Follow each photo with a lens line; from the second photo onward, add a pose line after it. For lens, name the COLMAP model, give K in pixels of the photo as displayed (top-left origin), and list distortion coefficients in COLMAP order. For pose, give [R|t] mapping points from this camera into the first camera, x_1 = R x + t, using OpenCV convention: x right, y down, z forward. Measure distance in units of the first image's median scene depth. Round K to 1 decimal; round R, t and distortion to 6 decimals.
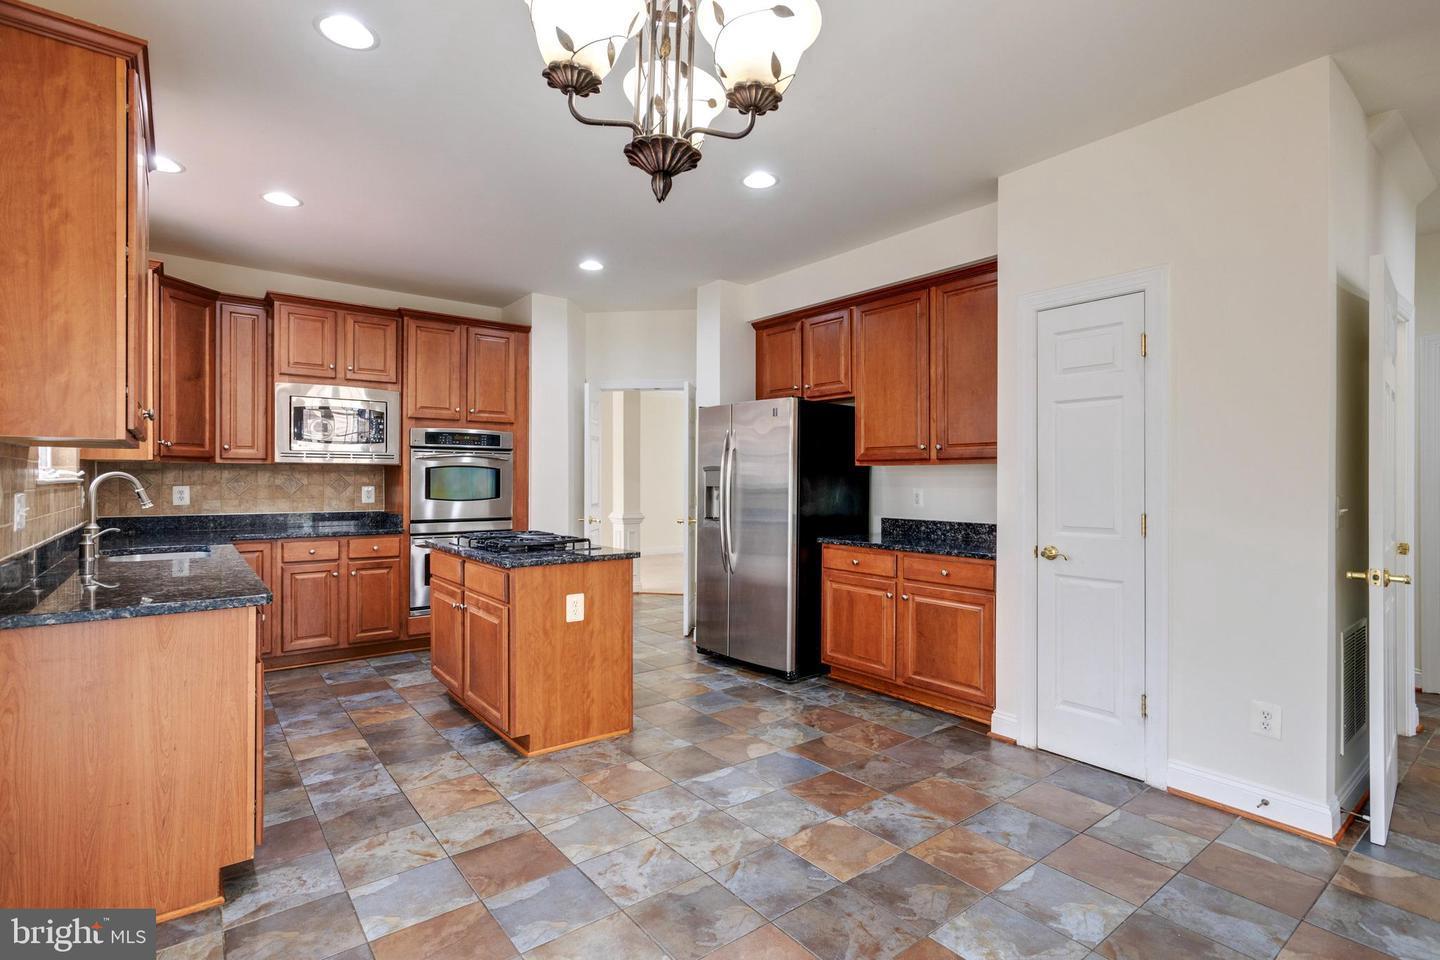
lens RADIAL K [[681.5, 0, 718.1], [0, 681.5, 474.4], [0, 0, 1]] dist [-0.012308, 0.004316]
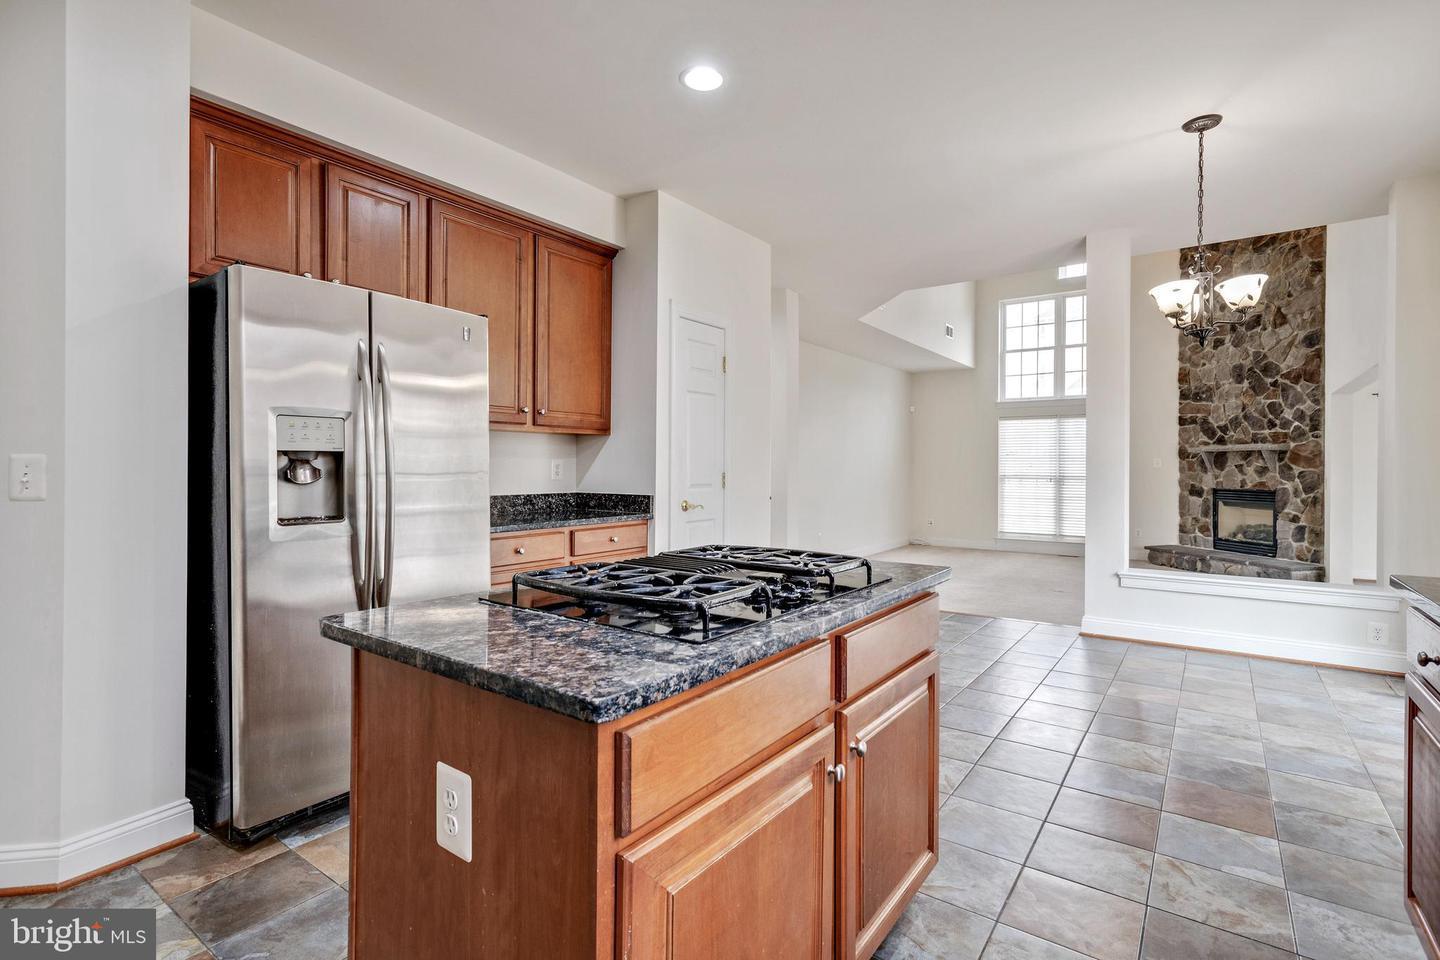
lens RADIAL K [[681.5, 0, 712.9], [0, 681.5, 468.3], [0, 0, 1]] dist [-0.012308, 0.004316]
pose [[-0.262926, -0.005311, 0.964802, -0.630321], [-0.007023, 0.999969, 0.003590, 0.030386], [-0.964791, -0.005832, -0.262955, 1.027338]]
